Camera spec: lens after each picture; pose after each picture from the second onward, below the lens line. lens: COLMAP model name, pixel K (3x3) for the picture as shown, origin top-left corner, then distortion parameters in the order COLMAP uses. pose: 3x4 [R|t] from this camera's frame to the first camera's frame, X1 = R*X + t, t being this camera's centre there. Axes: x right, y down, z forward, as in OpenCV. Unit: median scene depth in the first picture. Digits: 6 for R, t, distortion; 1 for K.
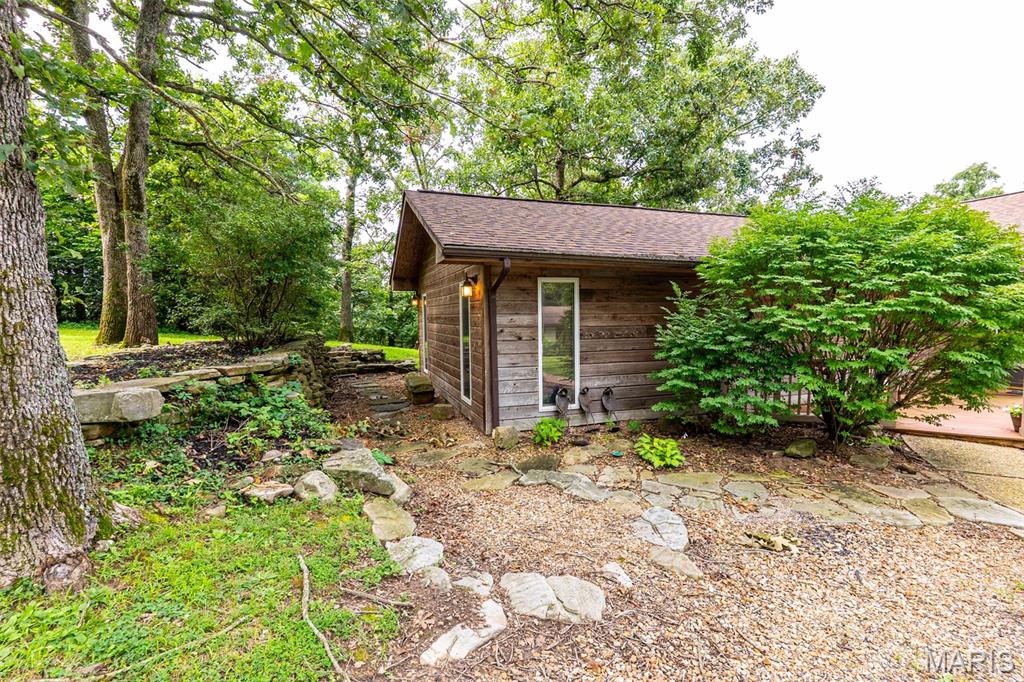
lens RADIAL K [[469.6, 0, 513.1], [0, 469.6, 341.8], [0, 0, 1]] dist [-0.006526, 0.000116]
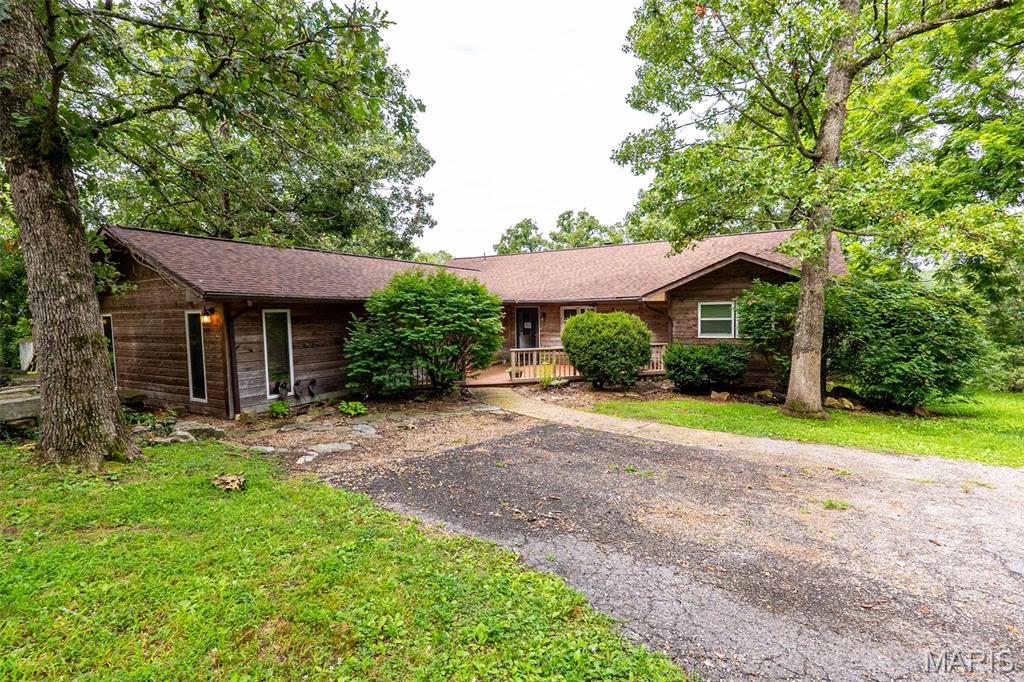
lens RADIAL K [[469.6, 0, 513.1], [0, 469.6, 341.8], [0, 0, 1]] dist [-0.006526, 0.000116]
pose [[0.755222, -0.046939, 0.653786, -0.343000], [0.051101, 0.998613, 0.012667, -0.013259], [-0.653474, 0.023843, 0.756573, -0.683871]]
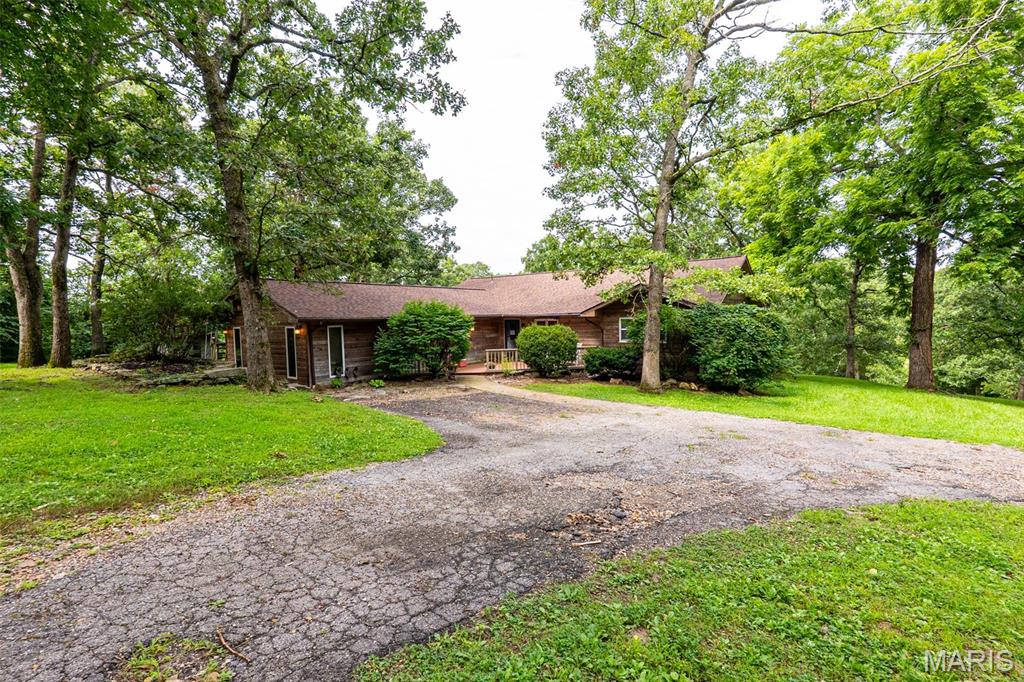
lens RADIAL K [[469.6, 0, 513.1], [0, 469.6, 341.8], [0, 0, 1]] dist [-0.006526, 0.000116]
pose [[0.820136, -0.041366, 0.570671, -0.621221], [0.048777, 0.998807, 0.002300, -0.005020], [-0.570085, 0.025950, 0.821176, -1.802903]]
